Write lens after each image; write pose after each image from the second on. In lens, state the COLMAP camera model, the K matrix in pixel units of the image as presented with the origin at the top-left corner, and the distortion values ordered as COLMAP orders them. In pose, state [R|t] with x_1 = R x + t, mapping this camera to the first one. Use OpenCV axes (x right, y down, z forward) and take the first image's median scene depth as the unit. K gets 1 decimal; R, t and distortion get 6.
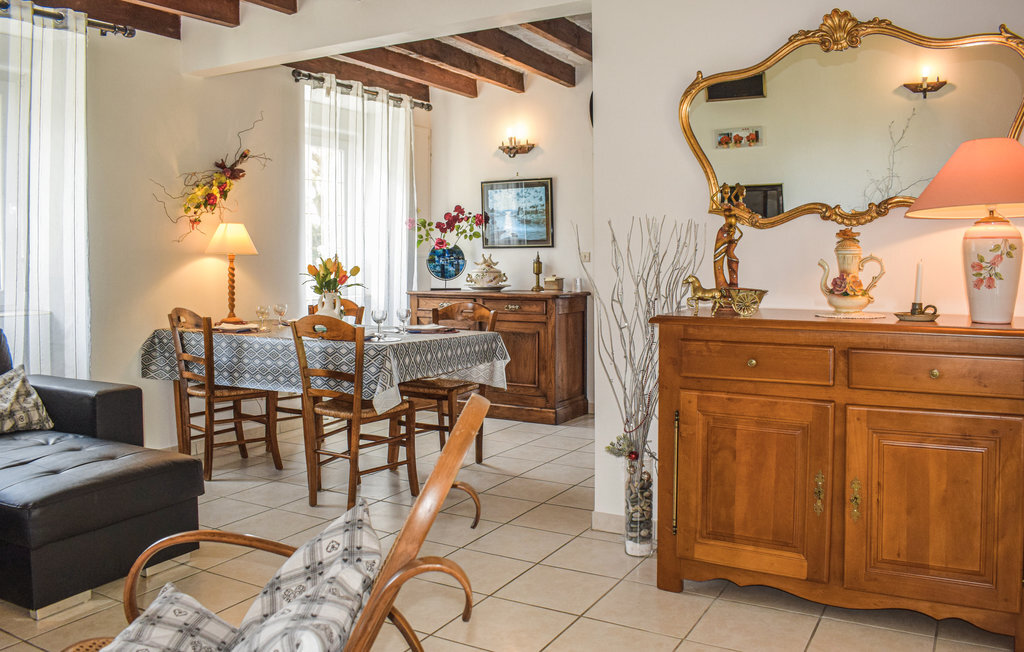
lens RADIAL K [[813.0, 0, 552.9], [0, 813.0, 265.0], [0, 0, 1]] dist [-0.096919, 0.019475]
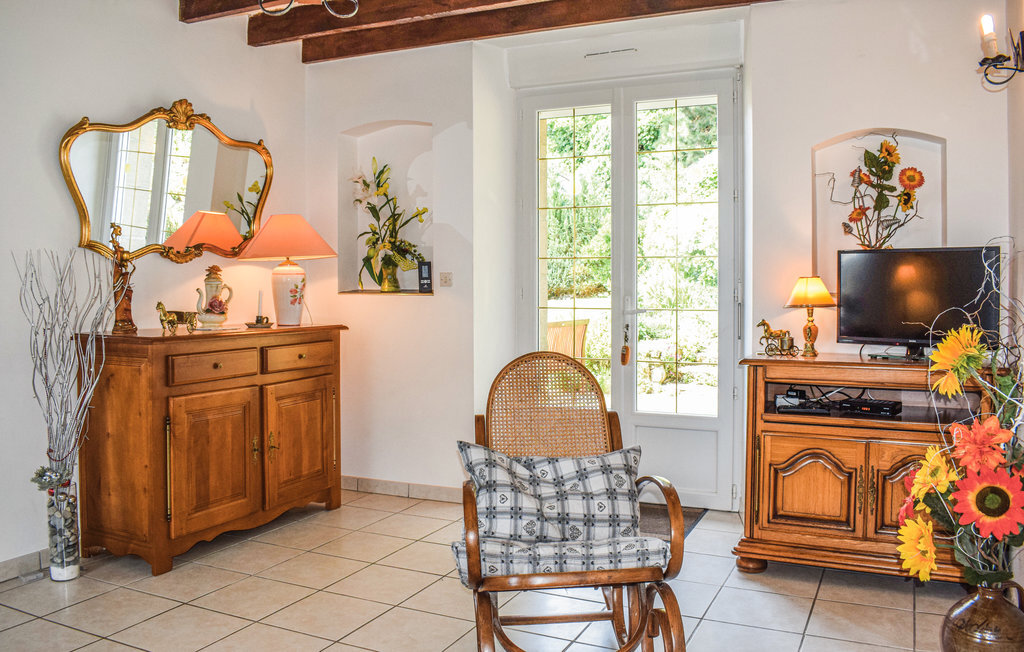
lens RADIAL K [[813.0, 0, 509.5], [0, 813.0, 320.1], [0, 0, 1]] dist [-0.096919, 0.019475]
pose [[-0.031551, -0.044039, 0.998531, -0.701821], [0.016132, 0.998876, 0.044564, -0.003702], [-0.999372, 0.017514, -0.030806, 0.364764]]
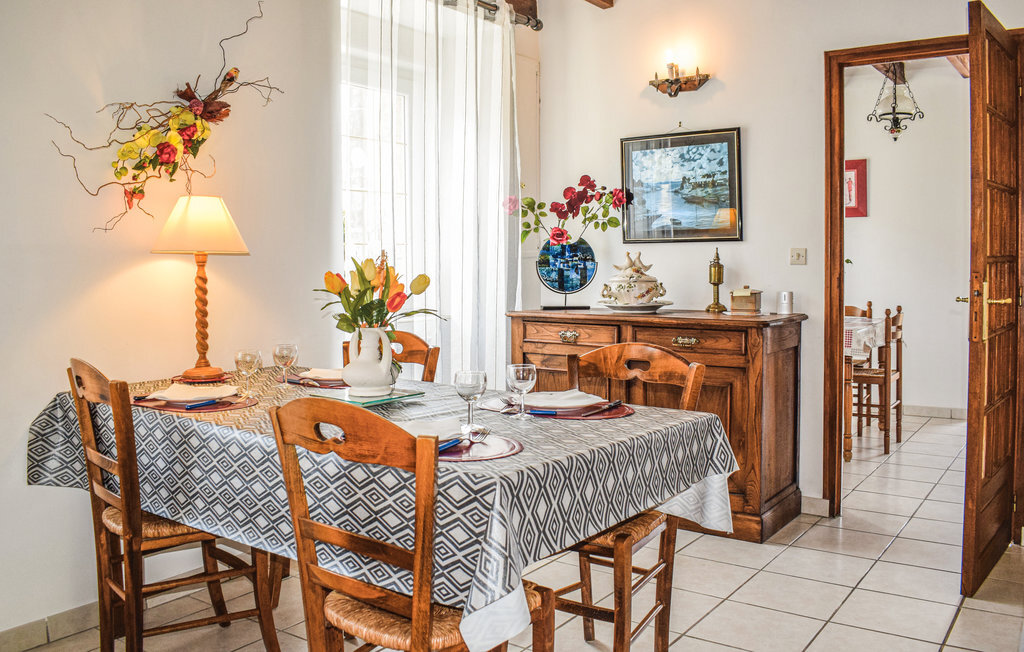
lens RADIAL K [[813.0, 0, 502.3], [0, 813.0, 297.0], [0, 0, 1]] dist [-0.096919, 0.019475]
pose [[0.988060, 0.003735, -0.154027, -0.121450], [0.001986, 0.999314, 0.036972, -0.003239], [0.154059, -0.036836, 0.987375, 0.528646]]
